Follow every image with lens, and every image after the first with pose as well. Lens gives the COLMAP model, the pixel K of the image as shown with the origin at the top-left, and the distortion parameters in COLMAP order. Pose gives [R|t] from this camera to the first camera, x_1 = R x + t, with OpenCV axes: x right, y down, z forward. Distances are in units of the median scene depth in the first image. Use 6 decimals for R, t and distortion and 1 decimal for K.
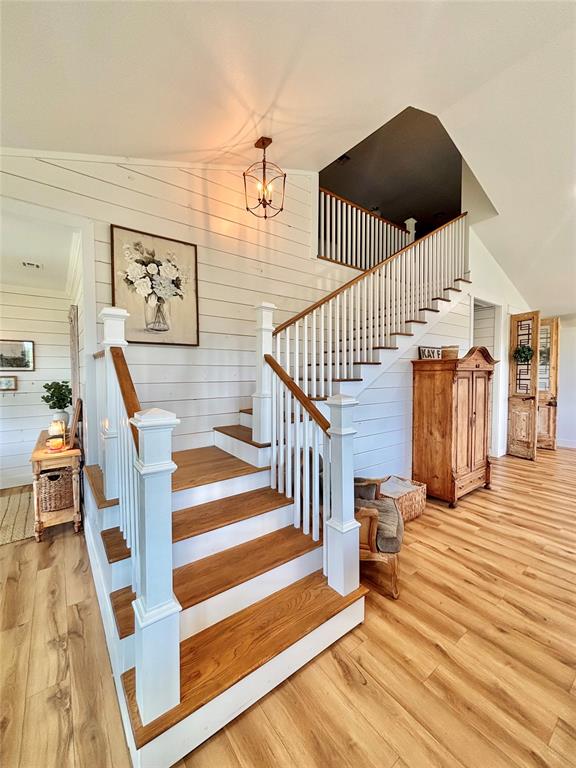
lens RADIAL K [[309.6, 0, 289.0], [0, 309.6, 387.6], [0, 0, 1]] dist [-0.003001, -0.000118]
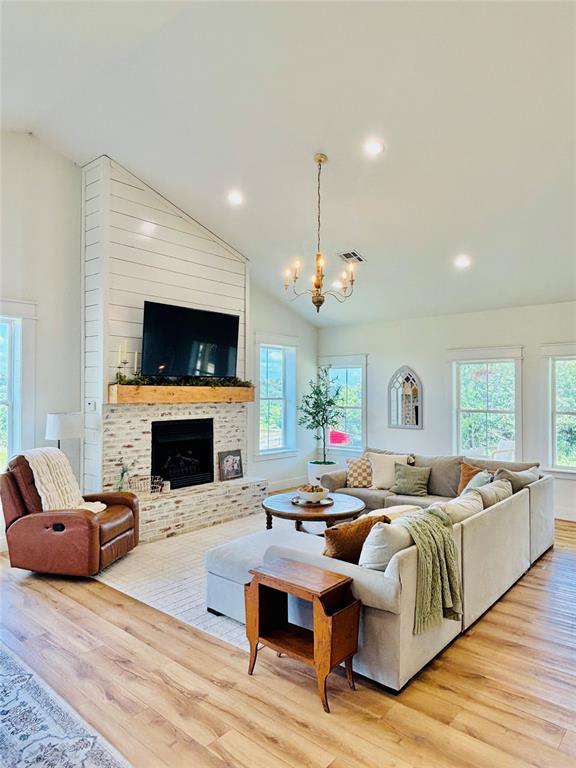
lens RADIAL K [[491.8, 0, 287.7], [0, 491.8, 385.3], [0, 0, 1]] dist [-0.009532, 0.003275]
pose [[-0.978434, 0.002292, -0.206545, 1.271553], [-0.005478, 0.999299, 0.037039, -0.108292], [0.206485, 0.037371, -0.977736, 1.536829]]
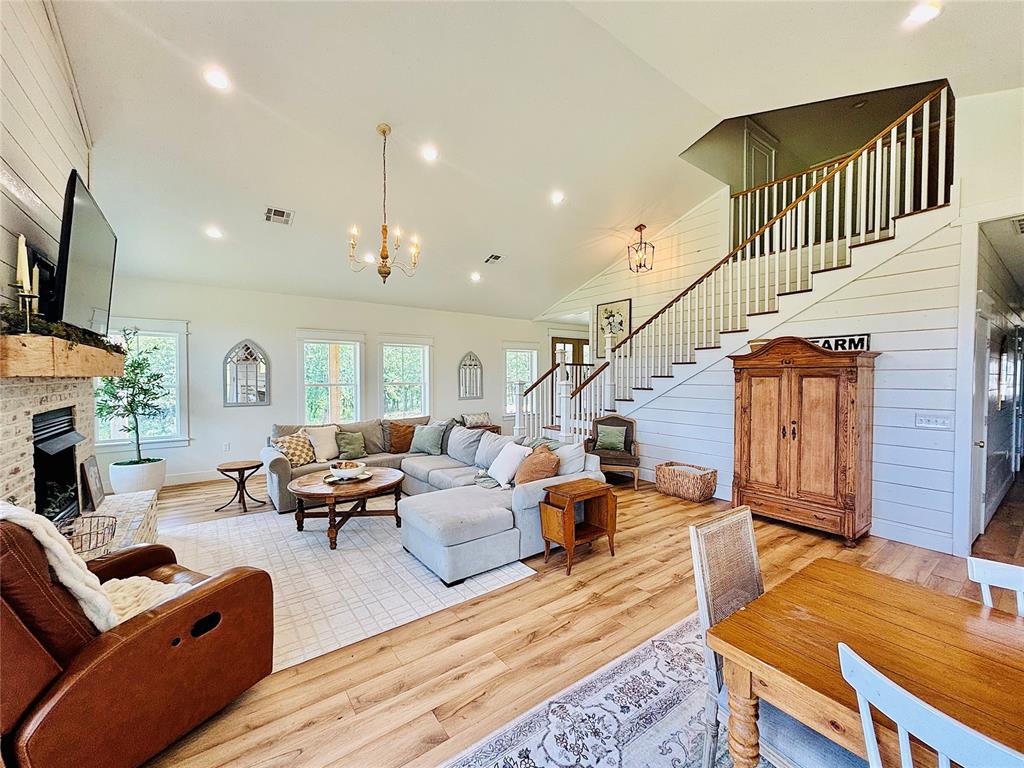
lens RADIAL K [[412.7, 0, 512.1], [0, 412.7, 382.8], [0, 0, 1]] dist [-0.003001, -0.000118]
pose [[-0.016794, 0.024180, -0.999567, 2.220564], [-0.047023, 0.998582, 0.024946, -0.012074], [0.998753, 0.047422, -0.015633, 0.416670]]
